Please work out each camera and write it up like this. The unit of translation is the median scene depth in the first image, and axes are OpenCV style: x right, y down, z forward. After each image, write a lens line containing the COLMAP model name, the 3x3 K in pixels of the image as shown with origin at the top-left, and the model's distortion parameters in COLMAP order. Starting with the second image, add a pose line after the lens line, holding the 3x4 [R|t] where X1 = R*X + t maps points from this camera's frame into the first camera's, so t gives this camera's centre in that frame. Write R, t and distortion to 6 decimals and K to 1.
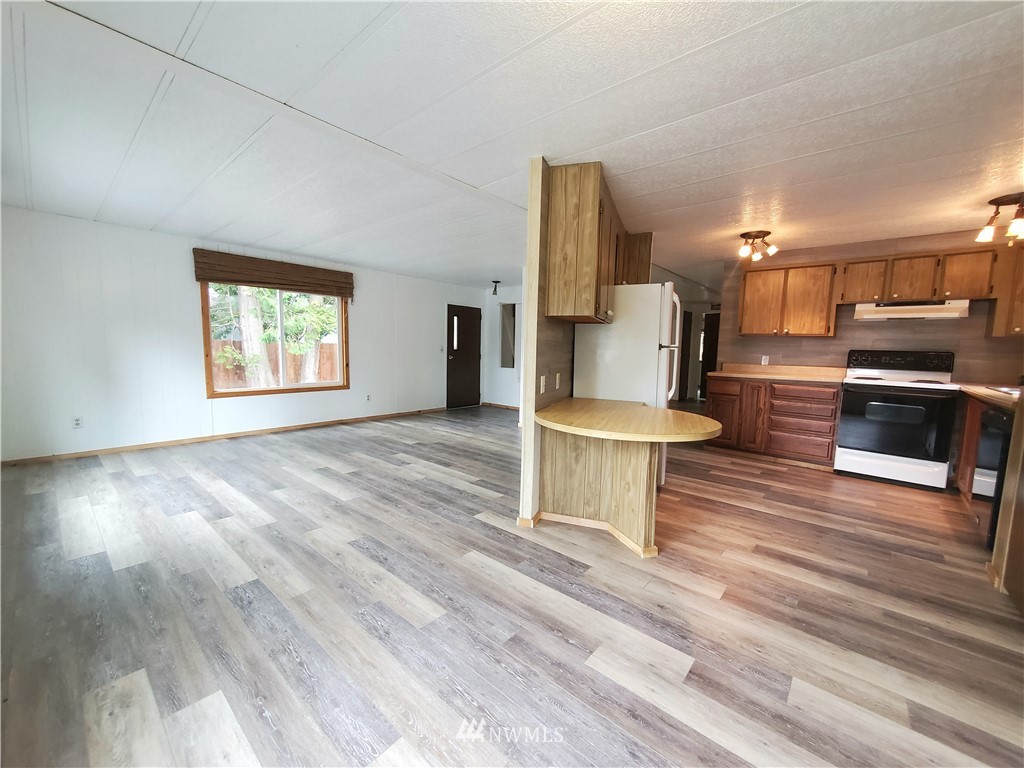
lens RADIAL K [[387.9, 0, 534.6], [0, 387.9, 400.3], [0, 0, 1]] dist [0.001314, 0.000173]
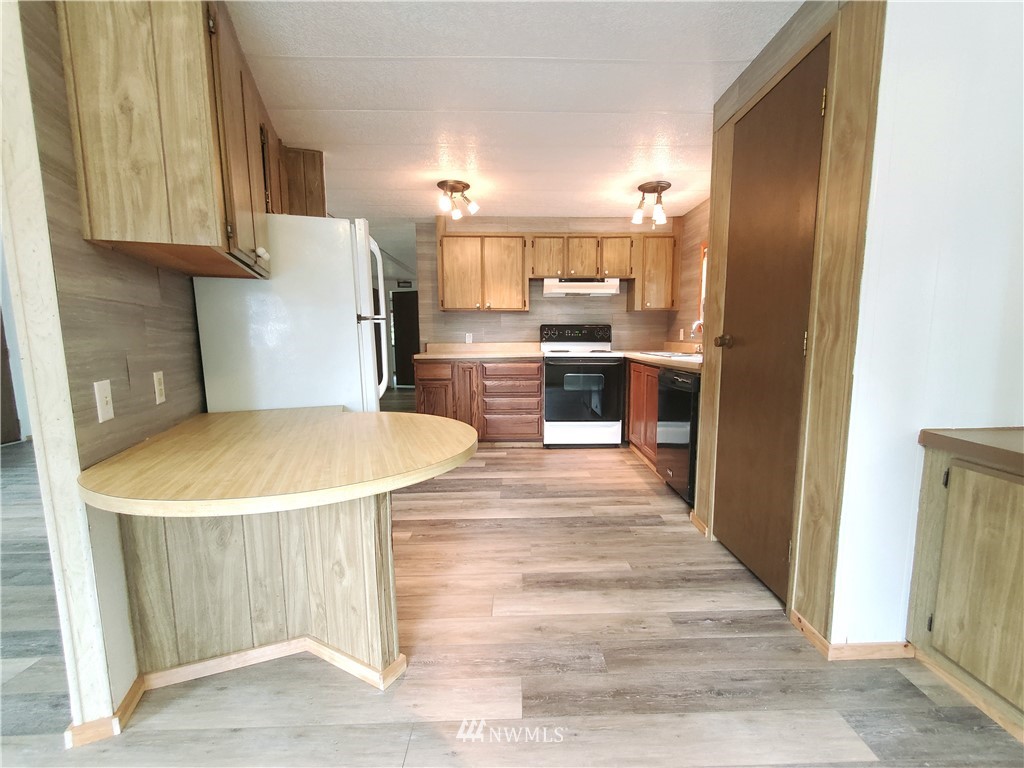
lens RADIAL K [[412.8, 0, 512.0], [0, 412.8, 384.0], [0, 0, 1]] dist [0.000377, -0.000144]
pose [[0.763404, -0.102579, 0.637725, 0.064019], [0.110753, 0.993475, 0.027222, -0.017592], [-0.636356, 0.049849, 0.769783, 0.297872]]
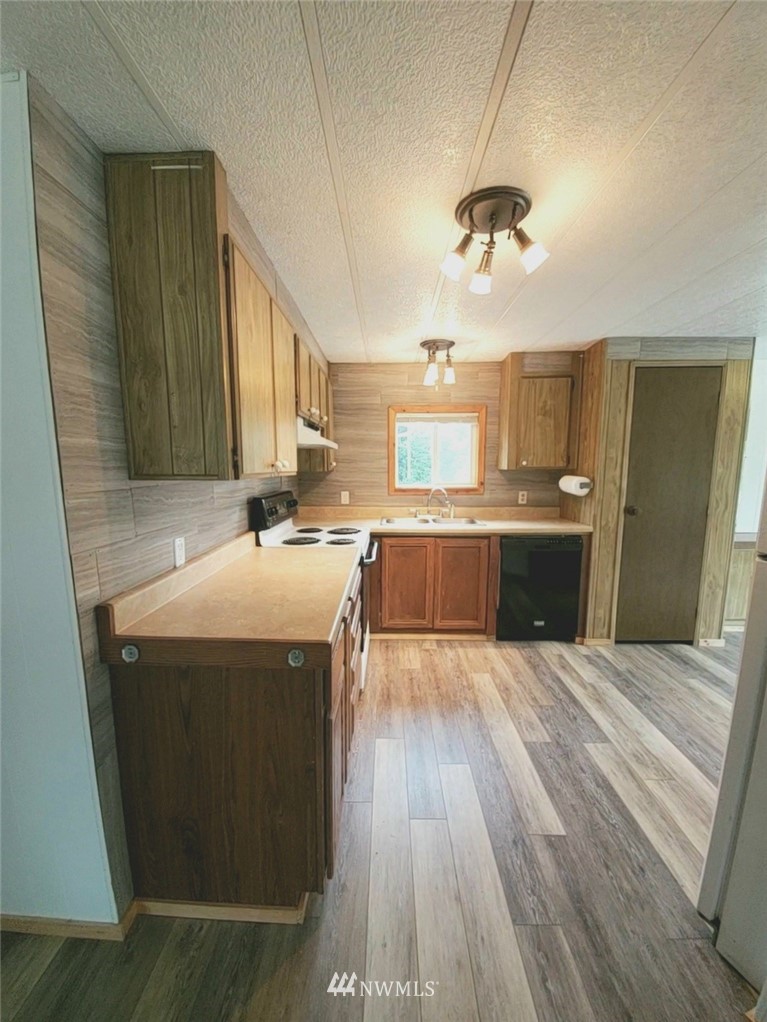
lens RADIAL K [[406.2, 0, 381.0], [0, 406.2, 524.2], [0, 0, 1]] dist [-0.012265, -0.000101]
pose [[-0.606465, -0.137074, 0.783205, 0.367394], [0.096361, 0.965096, 0.243524, -0.307339], [-0.789249, 0.223159, -0.572089, 1.688476]]
